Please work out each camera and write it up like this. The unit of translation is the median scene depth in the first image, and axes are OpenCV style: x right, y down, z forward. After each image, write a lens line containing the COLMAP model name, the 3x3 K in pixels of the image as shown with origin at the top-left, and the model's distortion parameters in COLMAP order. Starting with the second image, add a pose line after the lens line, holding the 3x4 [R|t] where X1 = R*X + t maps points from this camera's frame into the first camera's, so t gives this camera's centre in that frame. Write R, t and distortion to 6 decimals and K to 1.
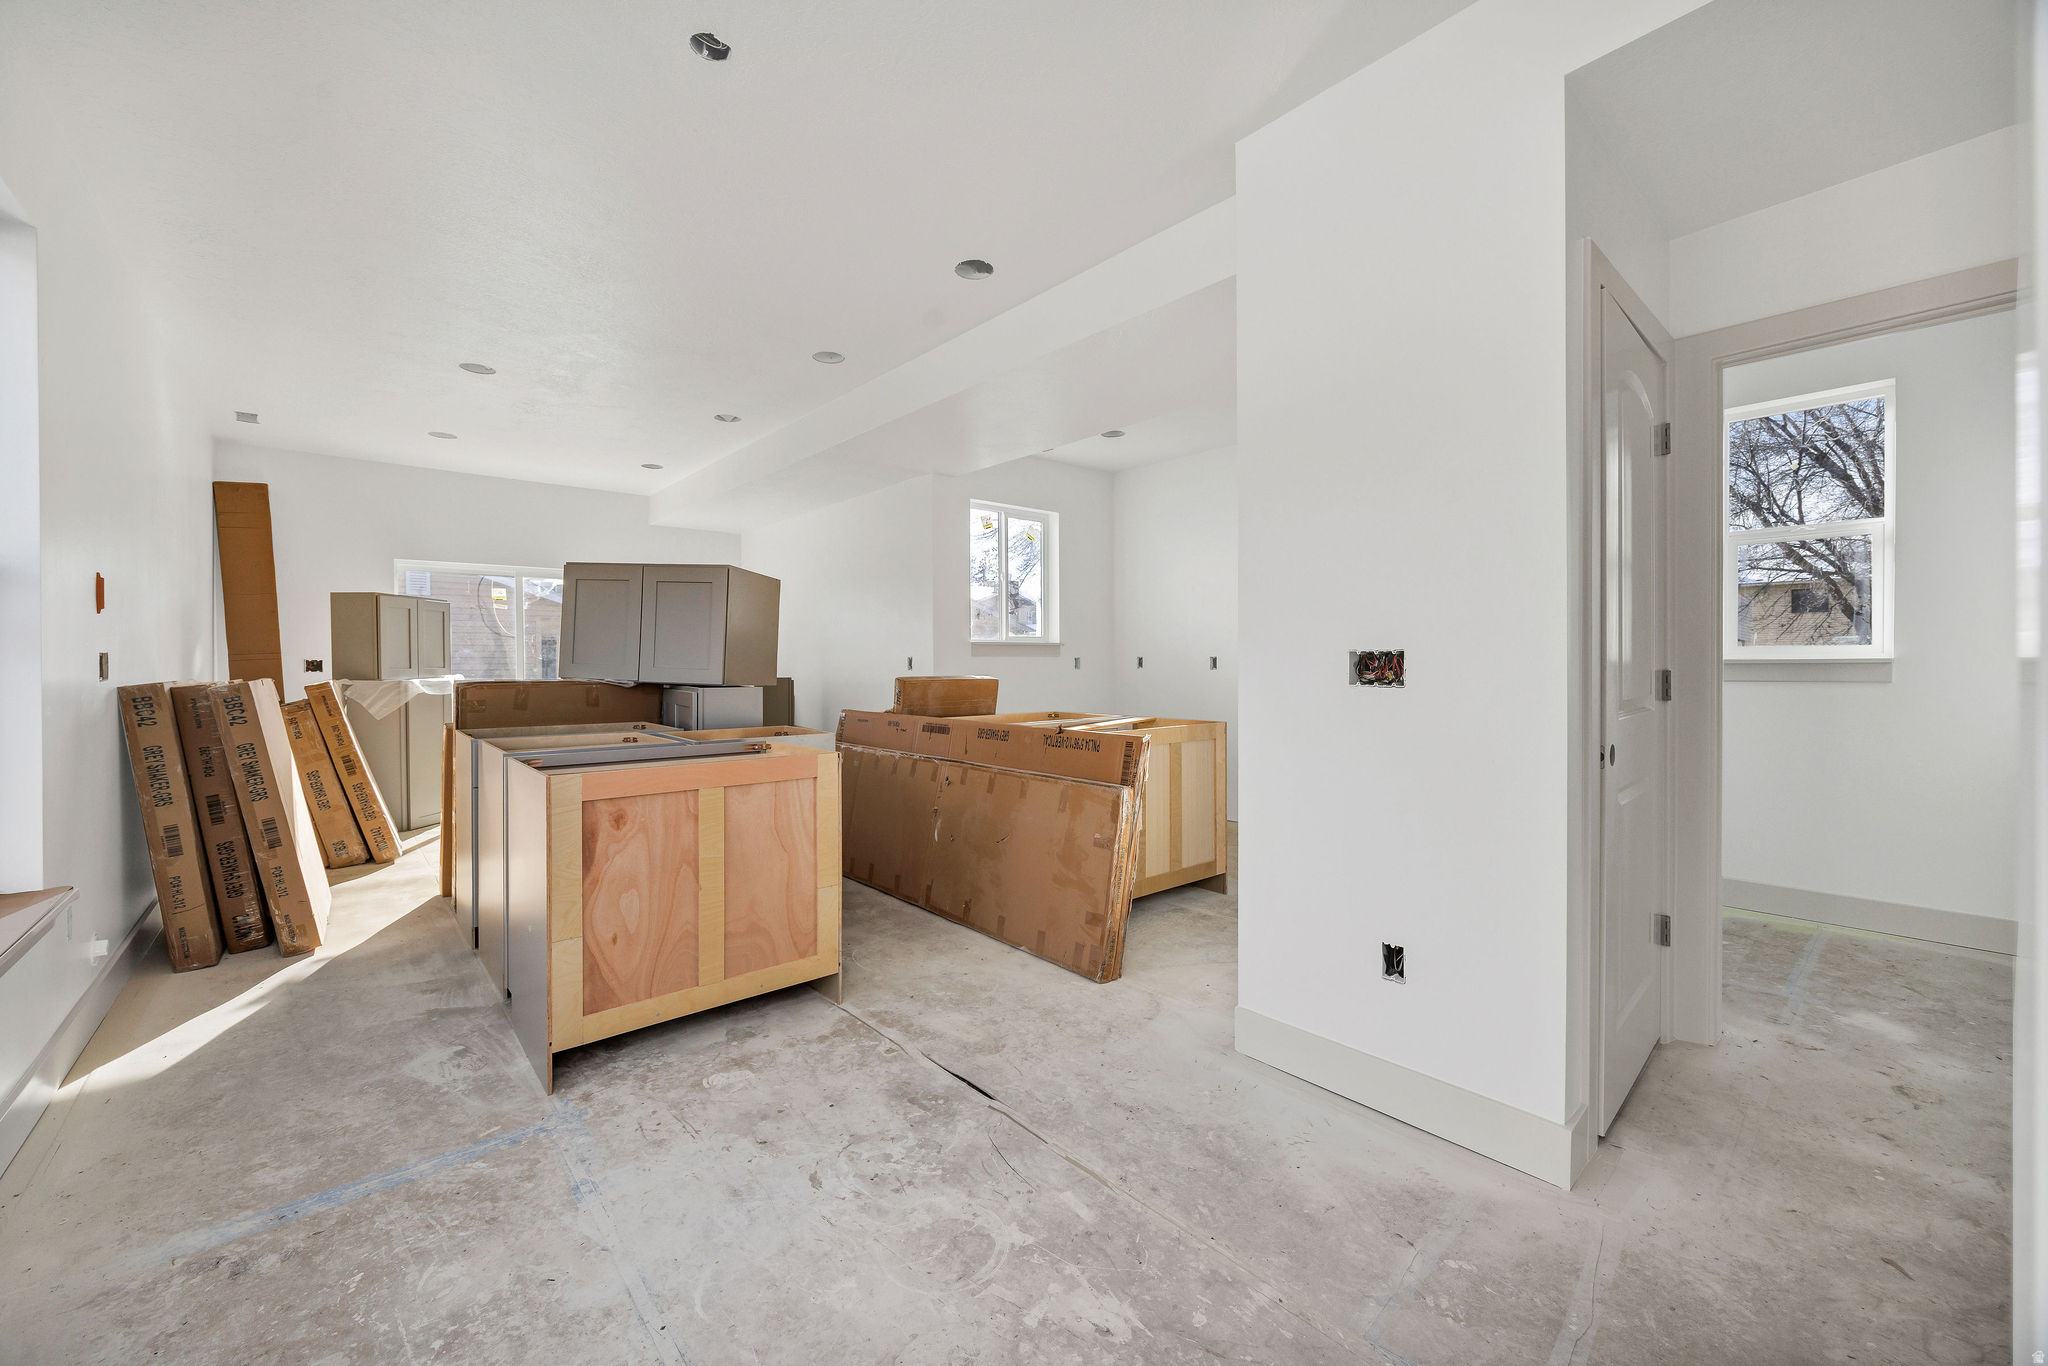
lens RADIAL K [[802.2, 0, 1012.9], [0, 802.2, 677.2], [0, 0, 1]] dist [0.014978, -0.000193]
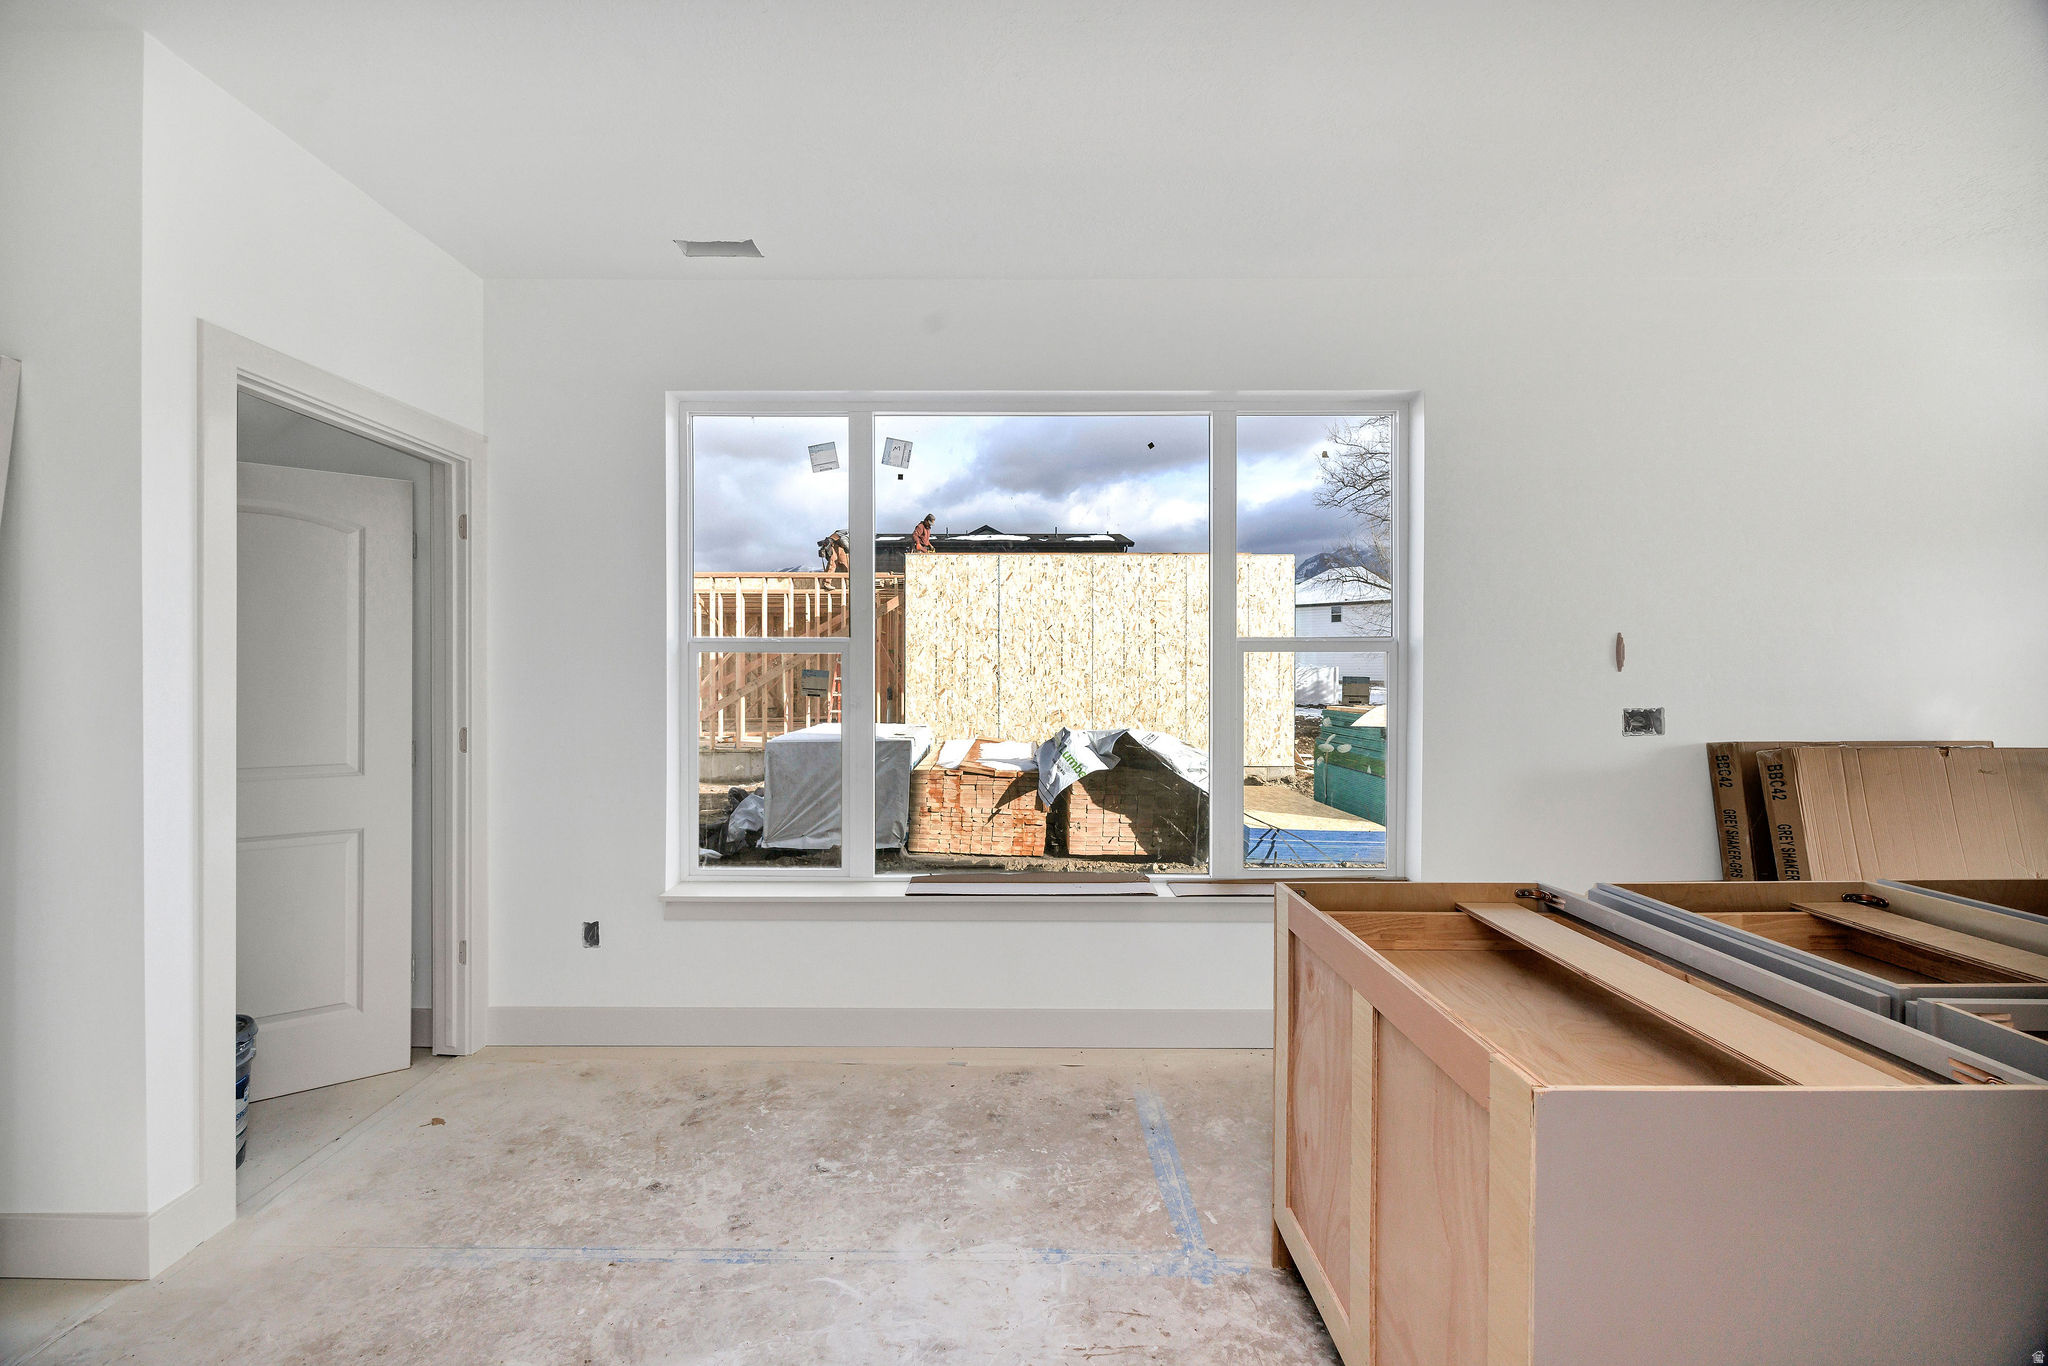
lens RADIAL K [[802.2, 0, 1015.4], [0, 802.2, 678.2], [0, 0, 1]] dist [0.014978, -0.000193]
pose [[-0.659174, 0.007789, -0.751950, 0.183988], [-0.006181, 0.999856, 0.015776, -0.081587], [0.751965, 0.015048, -0.659031, 1.102806]]
